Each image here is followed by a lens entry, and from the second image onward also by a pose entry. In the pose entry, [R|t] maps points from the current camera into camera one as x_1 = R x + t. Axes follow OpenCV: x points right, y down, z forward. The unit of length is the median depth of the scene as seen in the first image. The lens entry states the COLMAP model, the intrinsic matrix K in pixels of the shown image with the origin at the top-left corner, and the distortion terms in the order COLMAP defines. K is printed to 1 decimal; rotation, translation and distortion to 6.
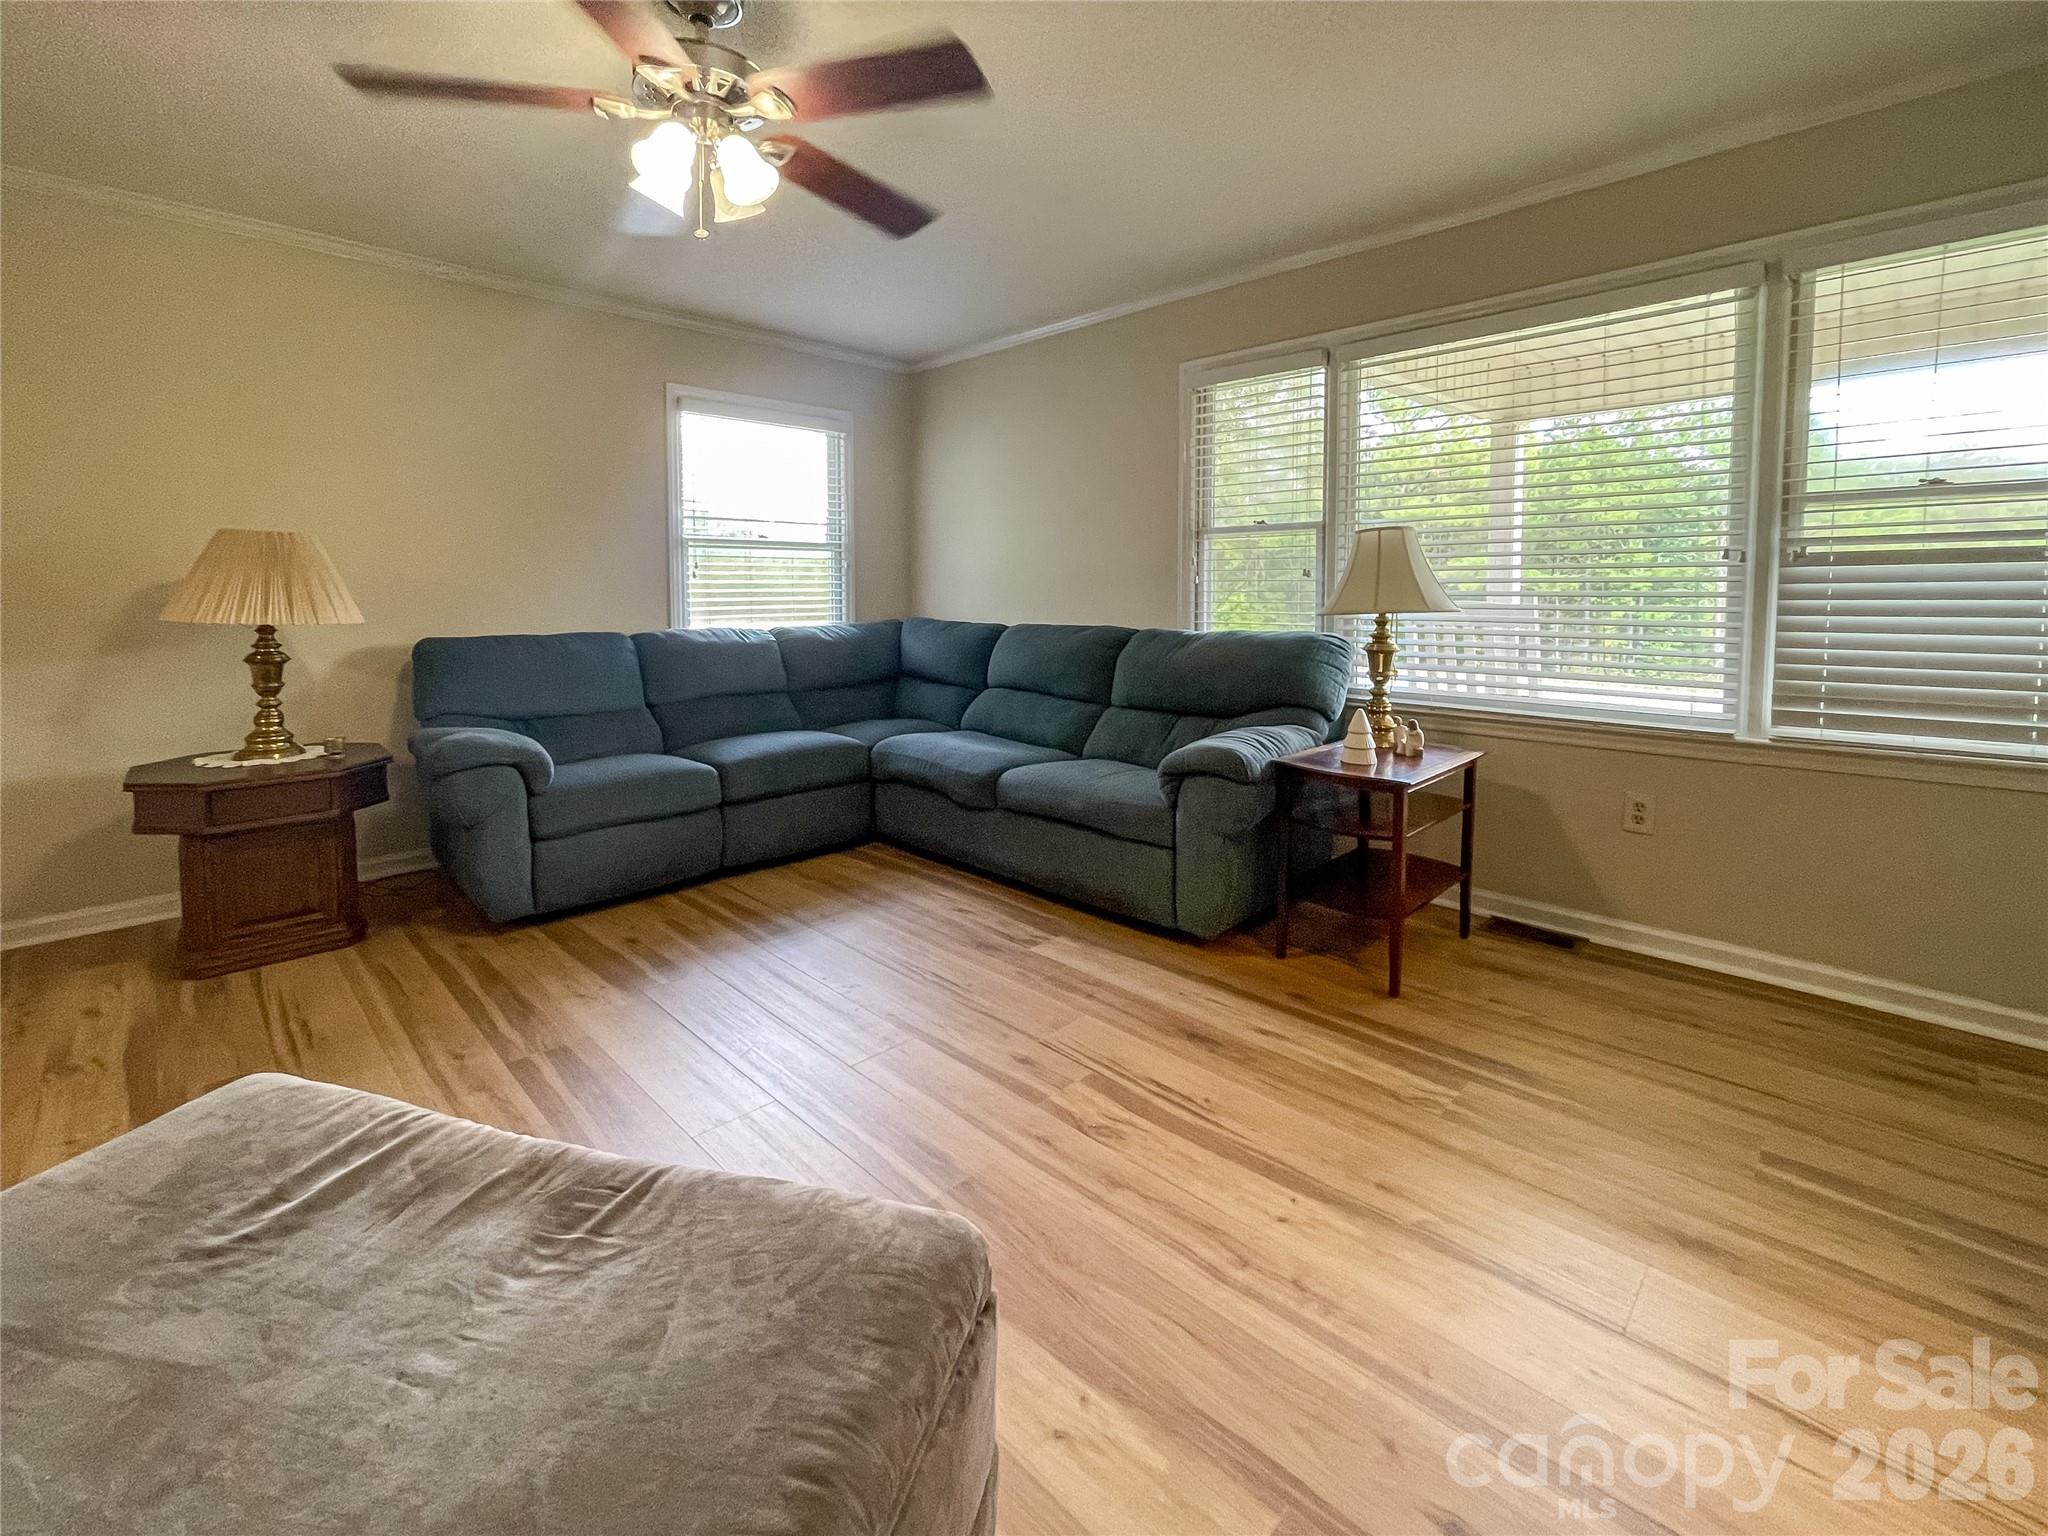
lens RADIAL K [[833.1, 0, 1009.1], [0, 833.1, 768.4], [0, 0, 1]] dist [-0.001373, -0.000152]
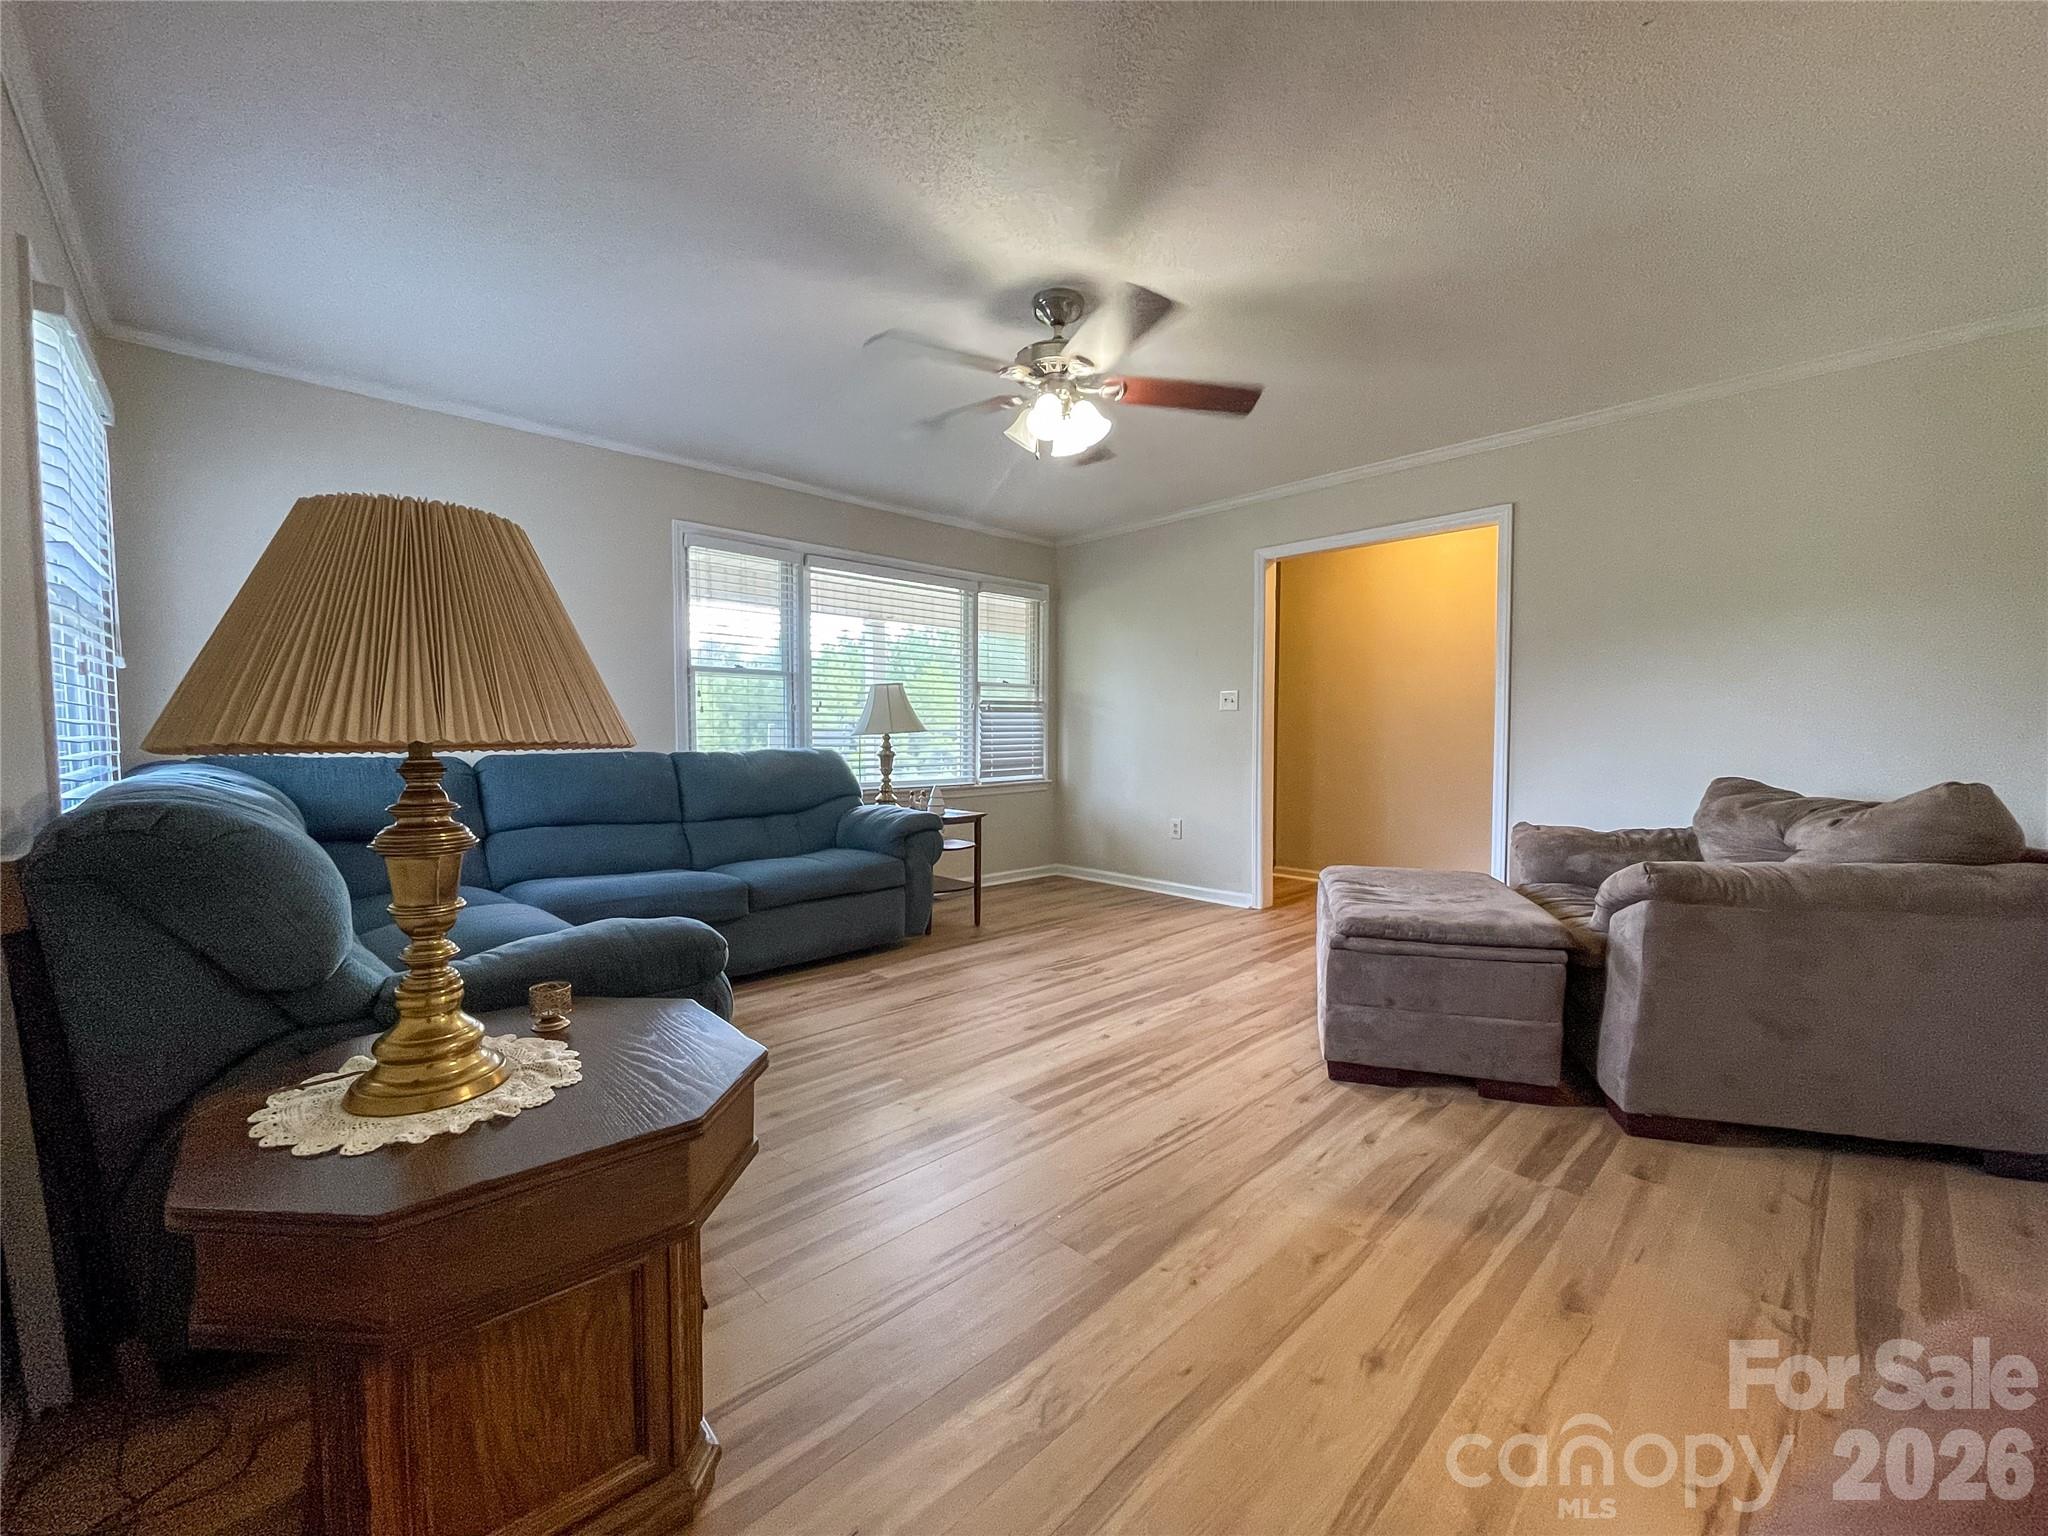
lens RADIAL K [[833.1, 0, 1009.1], [0, 833.1, 768.4], [0, 0, 1]] dist [-0.001373, -0.000152]
pose [[0.020305, -0.032574, 0.999263, -1.580558], [0.212963, 0.976673, 0.027510, -0.131667], [-0.976849, 0.212247, 0.026768, 0.851687]]
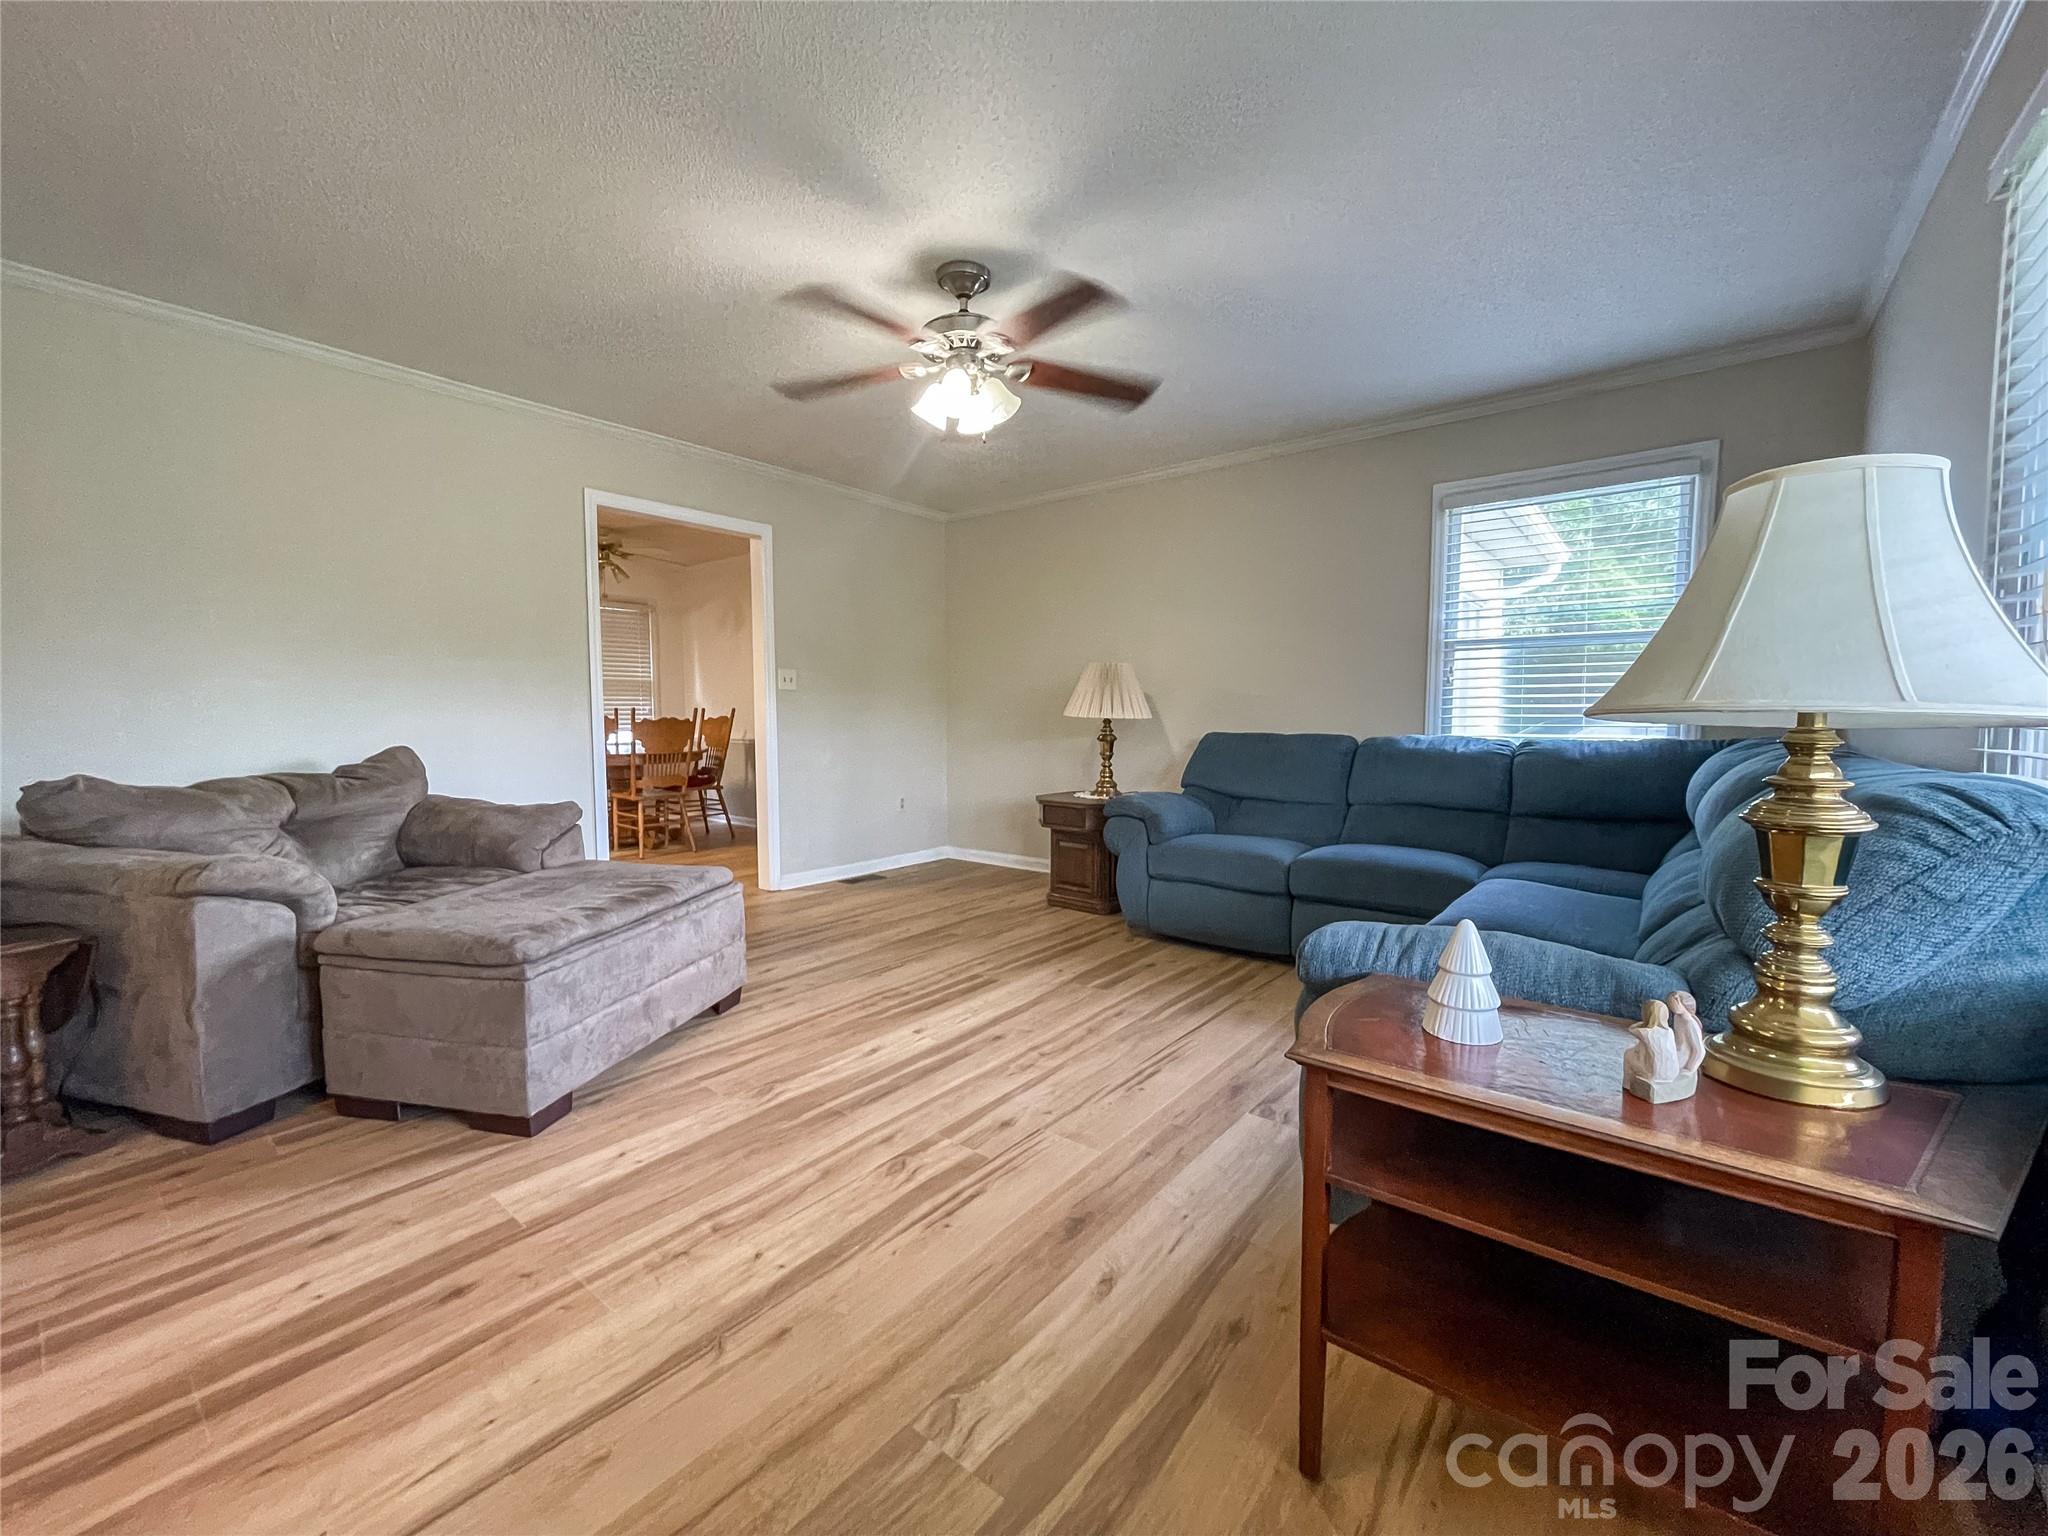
lens RADIAL K [[833.1, 0, 1009.1], [0, 833.1, 768.4], [0, 0, 1]] dist [-0.001373, -0.000152]
pose [[0.112826, 0.059822, -0.991812, 0.947065], [-0.202341, 0.978653, 0.036010, -0.113288], [0.972794, 0.196621, 0.122522, 0.731080]]
